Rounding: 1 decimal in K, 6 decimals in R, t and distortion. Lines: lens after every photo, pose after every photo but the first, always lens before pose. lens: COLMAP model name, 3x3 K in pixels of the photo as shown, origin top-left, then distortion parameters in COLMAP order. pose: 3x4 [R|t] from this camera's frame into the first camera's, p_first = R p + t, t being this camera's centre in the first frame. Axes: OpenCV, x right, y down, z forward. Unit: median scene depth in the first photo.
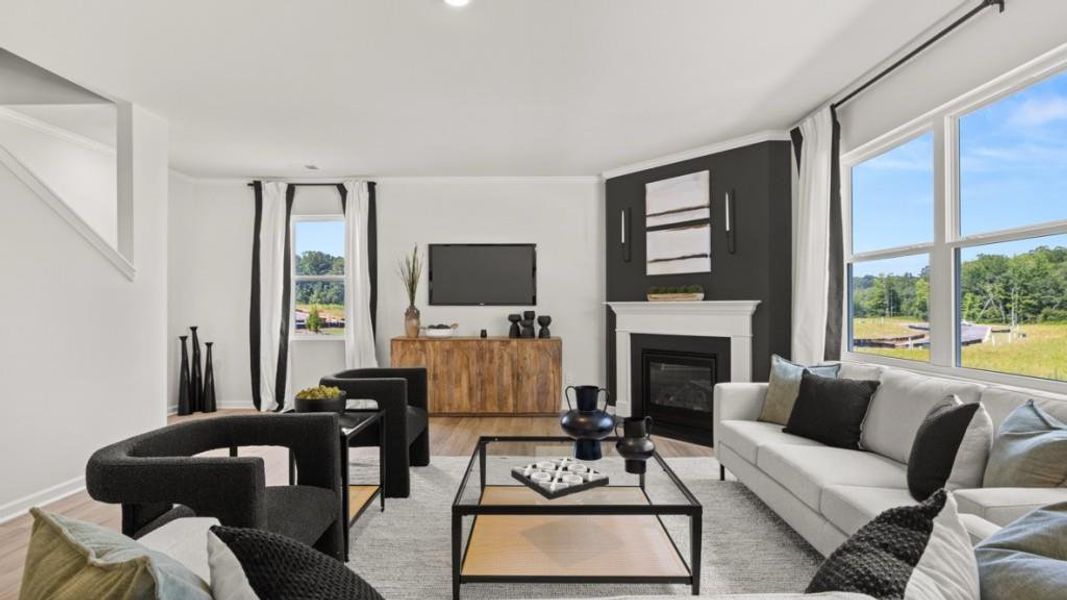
lens RADIAL K [[481.7, 0, 533.8], [0, 481.7, 301.8], [0, 0, 1]] dist [-0.009965, 0.000198]
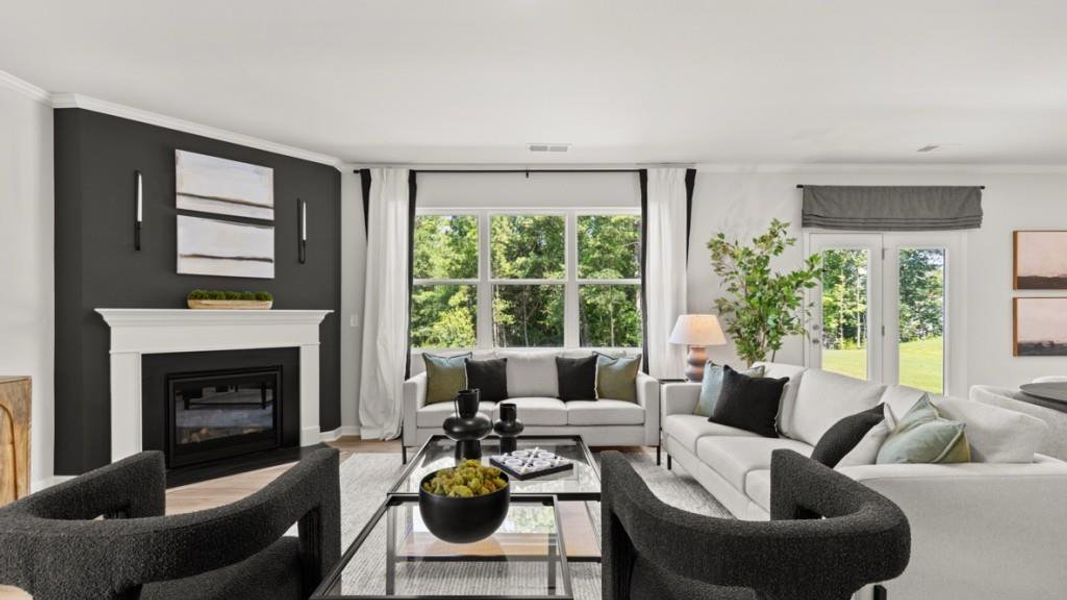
lens RADIAL K [[451.1, 0, 529.7], [0, 451.1, 307.8], [0, 0, 1]] dist [-0.008276, -0.000126]
pose [[-0.007403, 0.019676, 0.999779, -0.503249], [-0.007541, 0.999777, -0.019731, 0.007942], [-0.999944, -0.007686, -0.007253, 0.509562]]
